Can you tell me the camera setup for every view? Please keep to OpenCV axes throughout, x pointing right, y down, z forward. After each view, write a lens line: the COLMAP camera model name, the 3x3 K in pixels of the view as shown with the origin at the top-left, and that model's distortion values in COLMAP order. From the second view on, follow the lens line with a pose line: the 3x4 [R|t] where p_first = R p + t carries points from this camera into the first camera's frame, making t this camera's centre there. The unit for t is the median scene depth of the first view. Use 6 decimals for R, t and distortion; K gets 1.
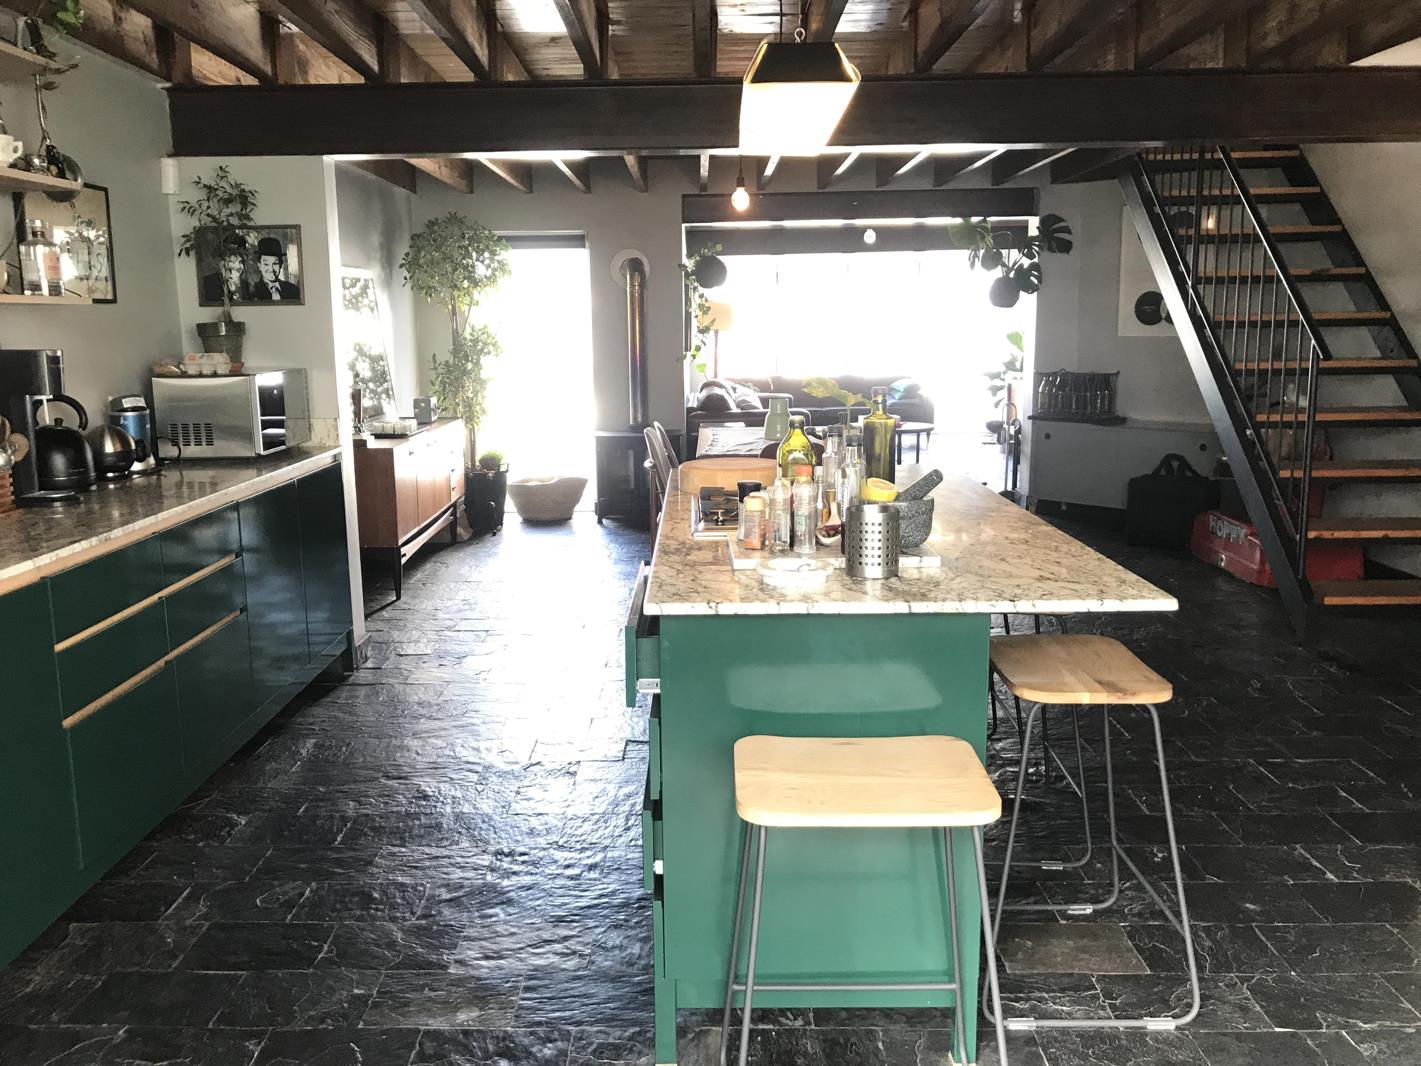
lens RADIAL K [[1159.7, 0, 708.2], [0, 1159.7, 532.6], [0, 0, 1]] dist [0.011914, 0.005937]
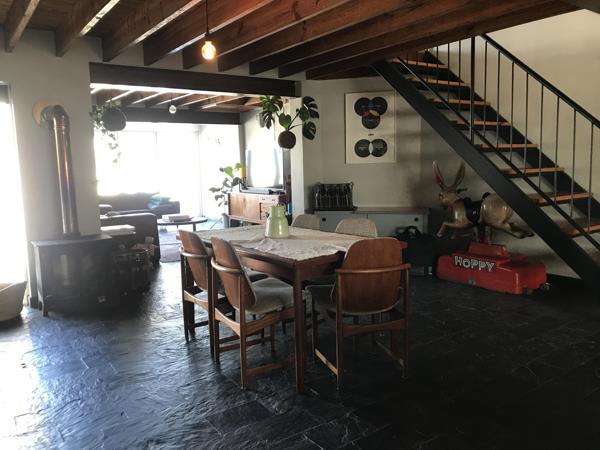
lens RADIAL K [[489.7, 0, 298.4], [0, 489.7, 223.1], [0, 0, 1]] dist [0.011914, 0.005937]
pose [[0.821907, -0.071796, 0.565079, -0.156243], [0.112246, 0.992988, -0.037097, -0.054642], [-0.558453, 0.093918, 0.824202, 0.405585]]
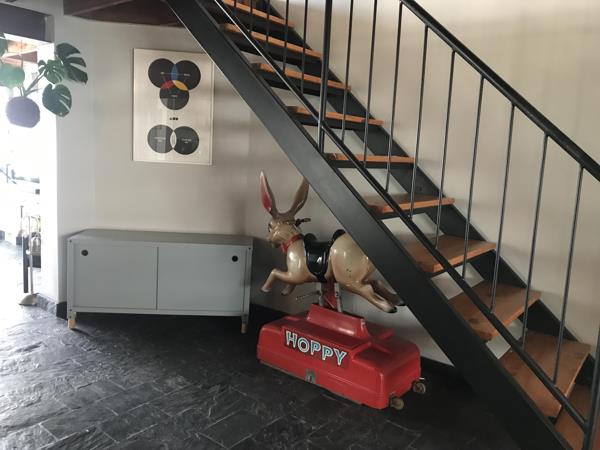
lens RADIAL K [[489.7, 0, 302.4], [0, 489.7, 227.6], [0, 0, 1]] dist [0.011914, 0.005937]
pose [[0.612365, -0.062946, 0.788065, 0.060704], [0.074251, 0.996998, 0.021938, -0.099163], [-0.787081, 0.045081, 0.615200, 0.558454]]
